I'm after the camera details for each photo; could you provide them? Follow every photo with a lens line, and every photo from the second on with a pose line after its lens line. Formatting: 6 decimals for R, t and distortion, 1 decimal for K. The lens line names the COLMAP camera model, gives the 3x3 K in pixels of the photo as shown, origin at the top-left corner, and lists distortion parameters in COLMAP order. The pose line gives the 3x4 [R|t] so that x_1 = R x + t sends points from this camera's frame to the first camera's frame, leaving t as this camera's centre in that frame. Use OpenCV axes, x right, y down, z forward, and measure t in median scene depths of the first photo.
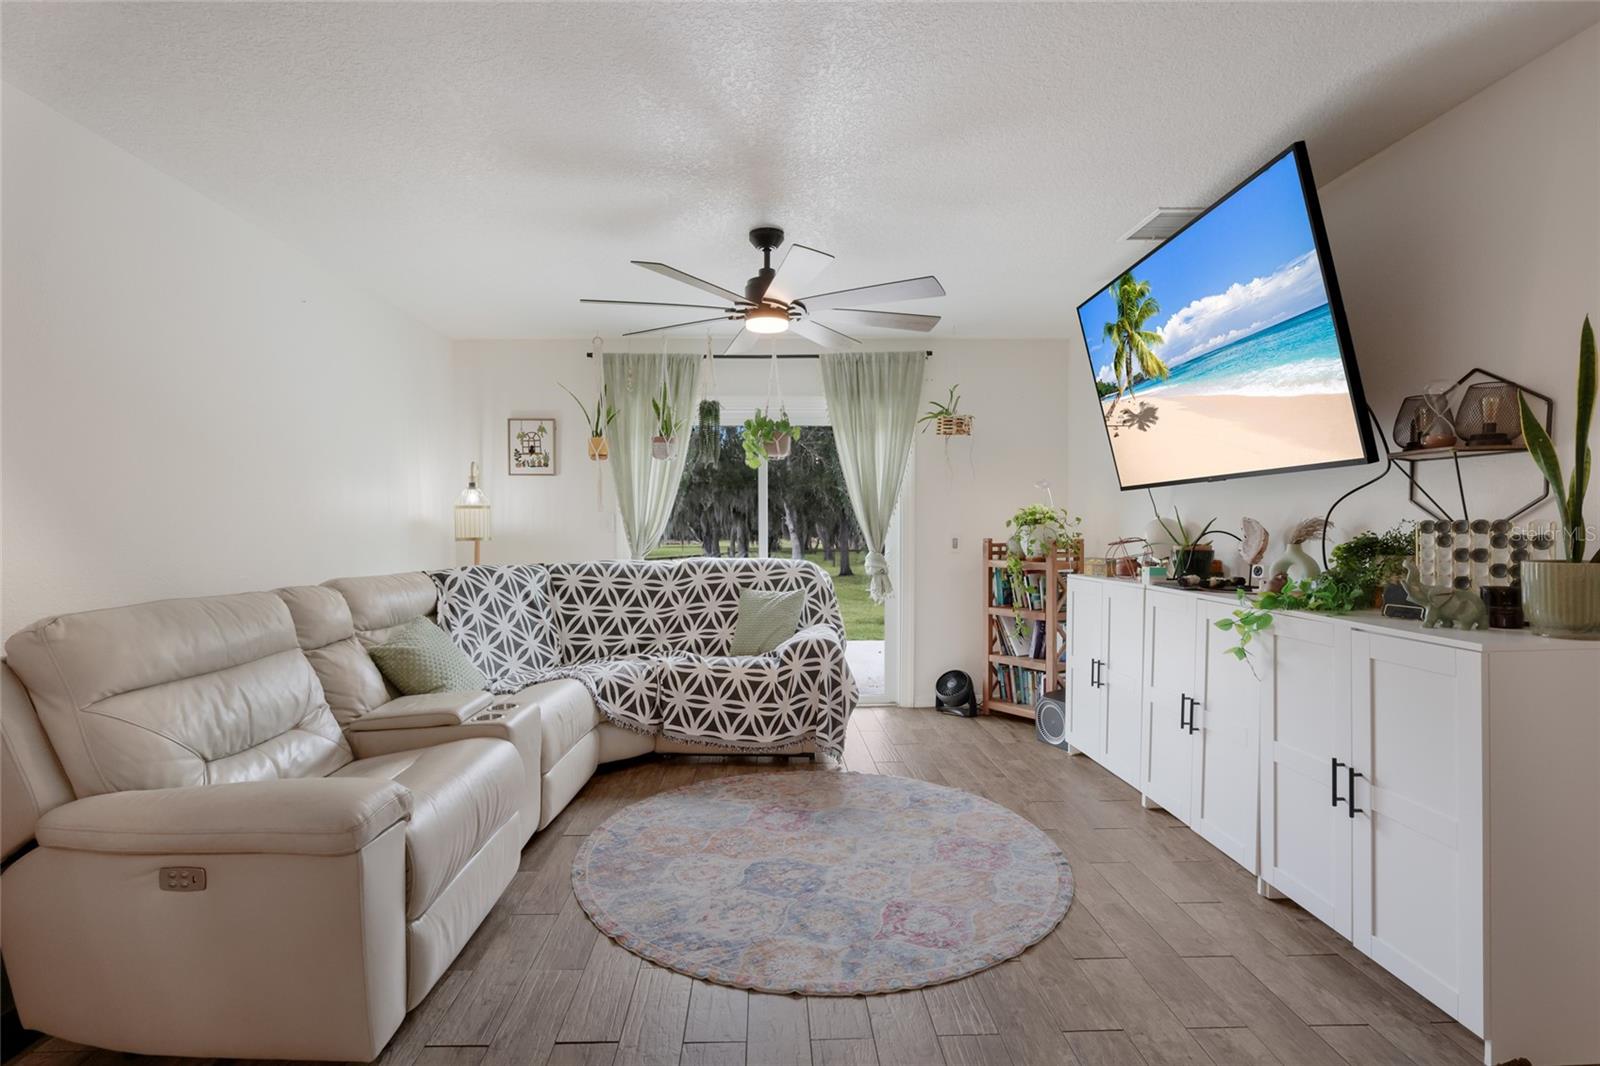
lens RADIAL K [[747.7, 0, 796.1], [0, 747.7, 543.5], [0, 0, 1]] dist [-0.000316, -0.000149]
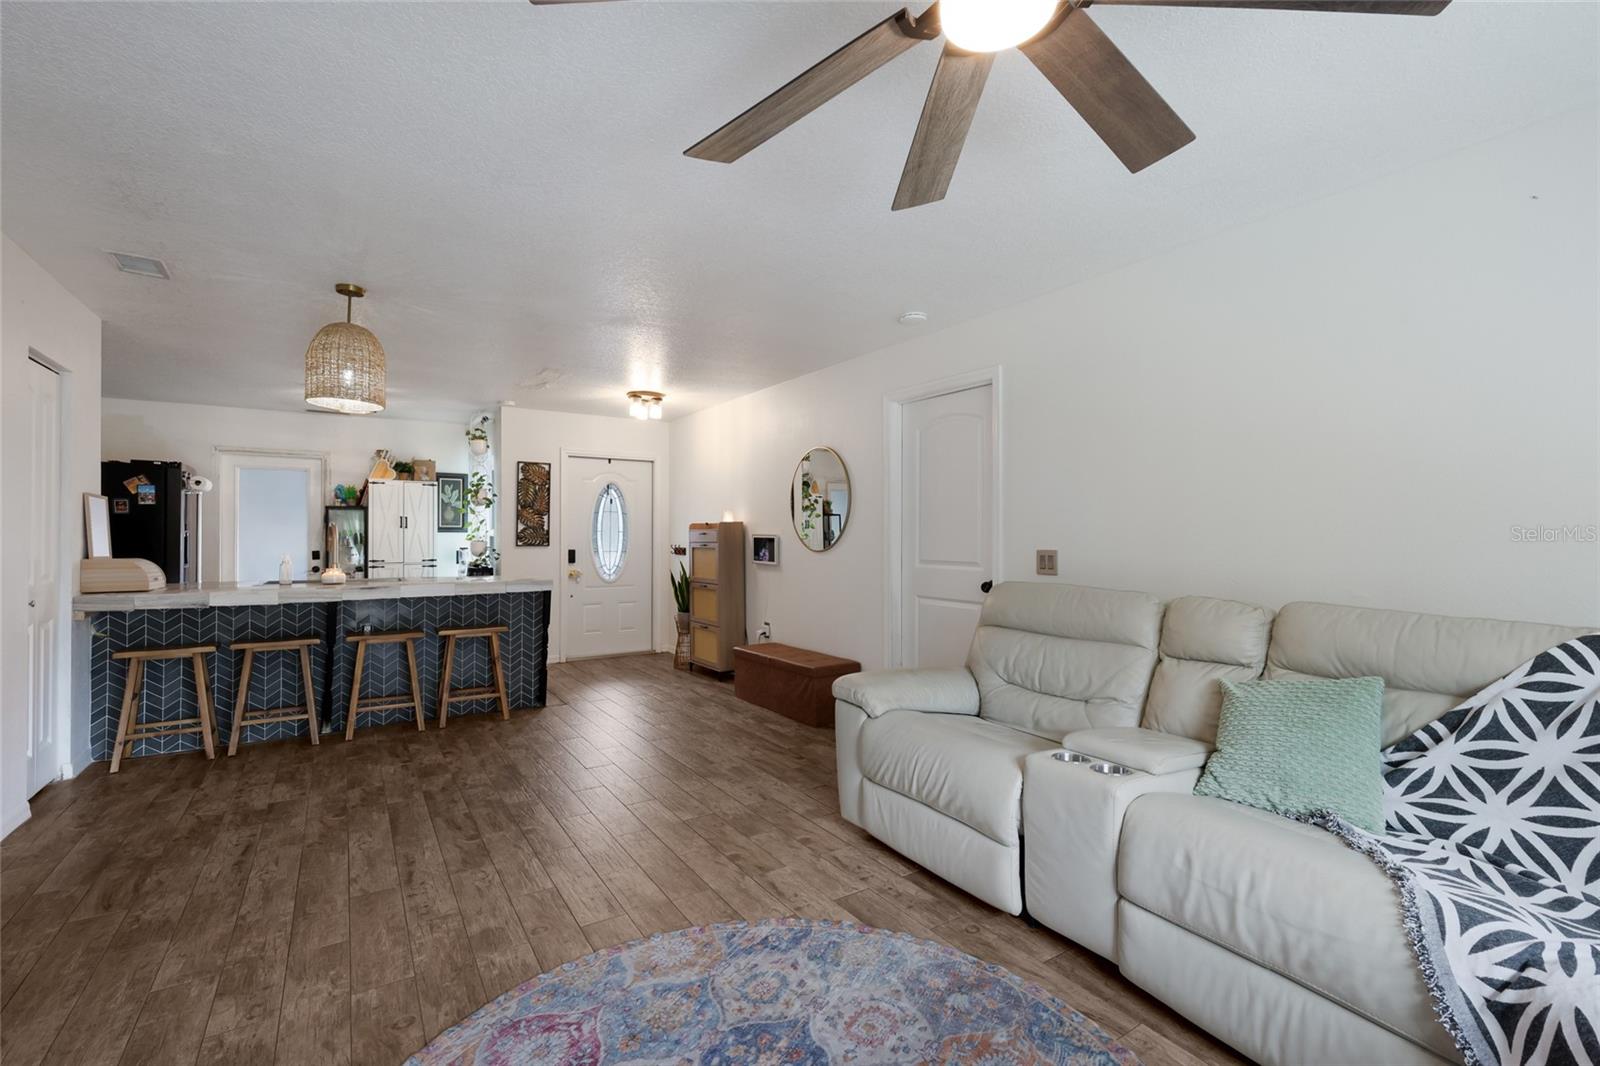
lens RADIAL K [[661.4, 0, 800.0], [0, 661.4, 533.0], [0, 0, 1]] dist [-0.000151, 0.000004]
pose [[-0.846558, 0.000915, -0.532296, 0.189575], [-0.014127, 0.999608, 0.024185, -0.034533], [0.532109, 0.027994, -0.846213, 1.039677]]
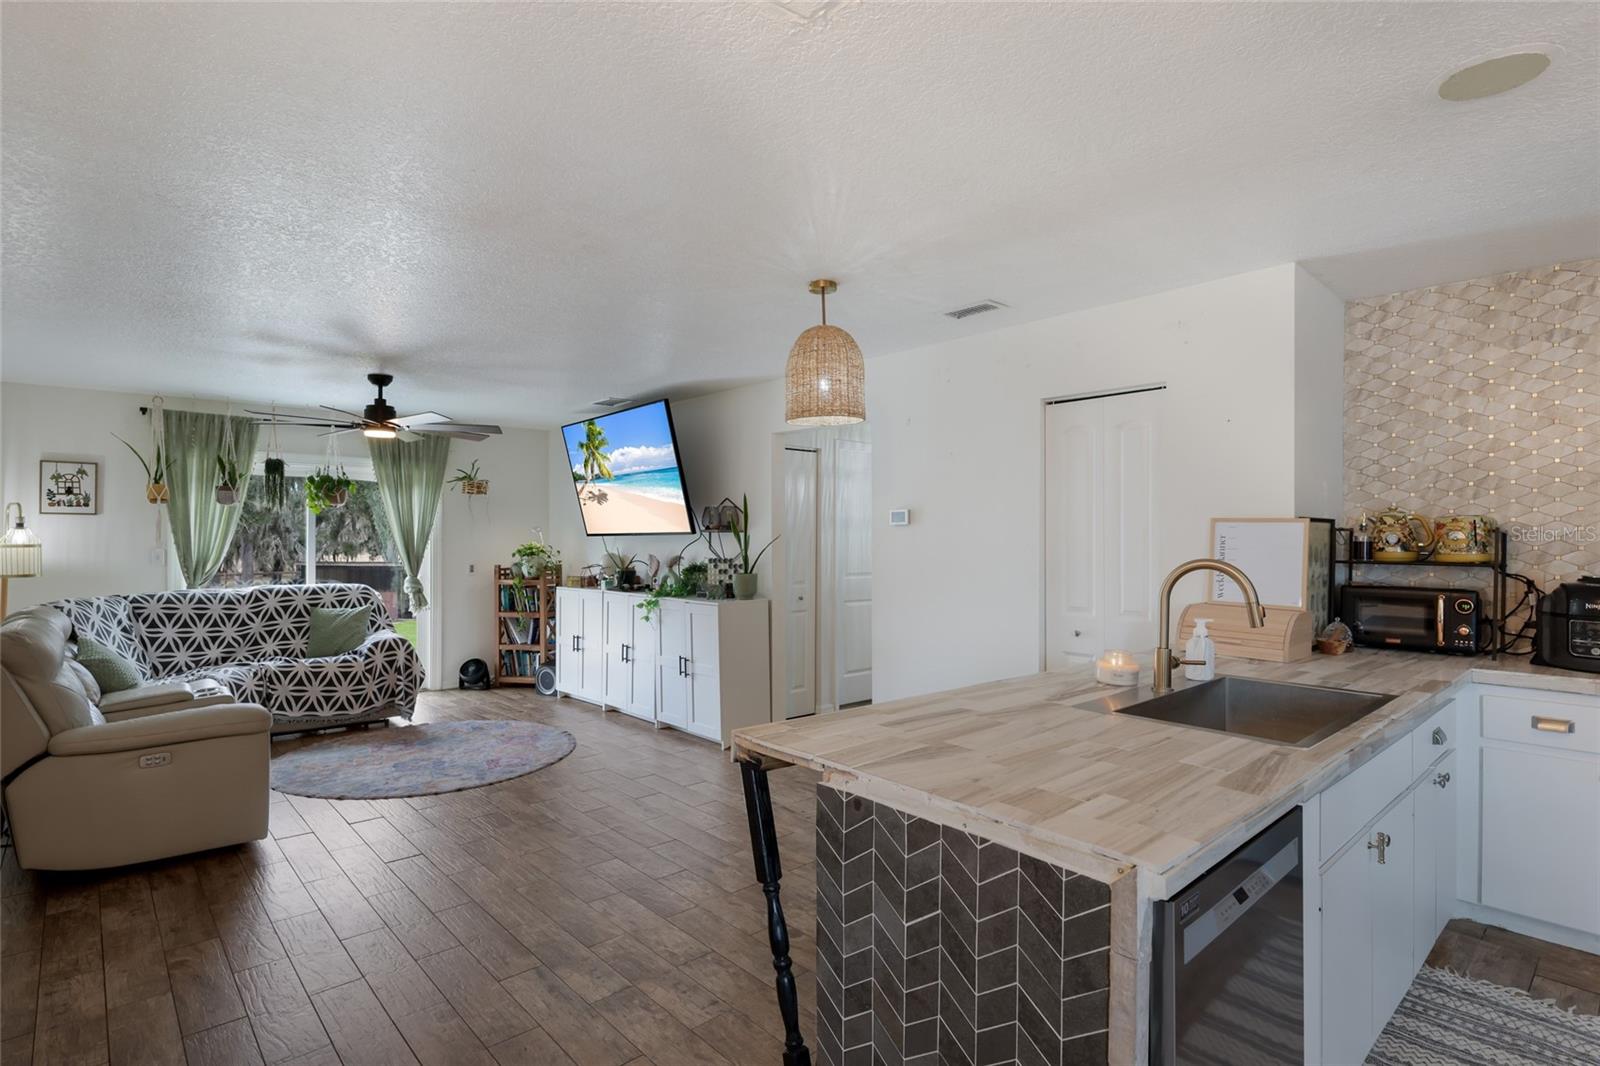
lens RADIAL K [[800.5, 0, 800.0], [0, 800.5, 533.0], [0, 0, 1]] dist [-0.011714, -0.000312]
pose [[0.758920, 0.005061, 0.651164, -0.384225], [0.016572, 0.999496, -0.027082, -0.021073], [-0.650973, 0.031344, 0.758454, -0.698695]]
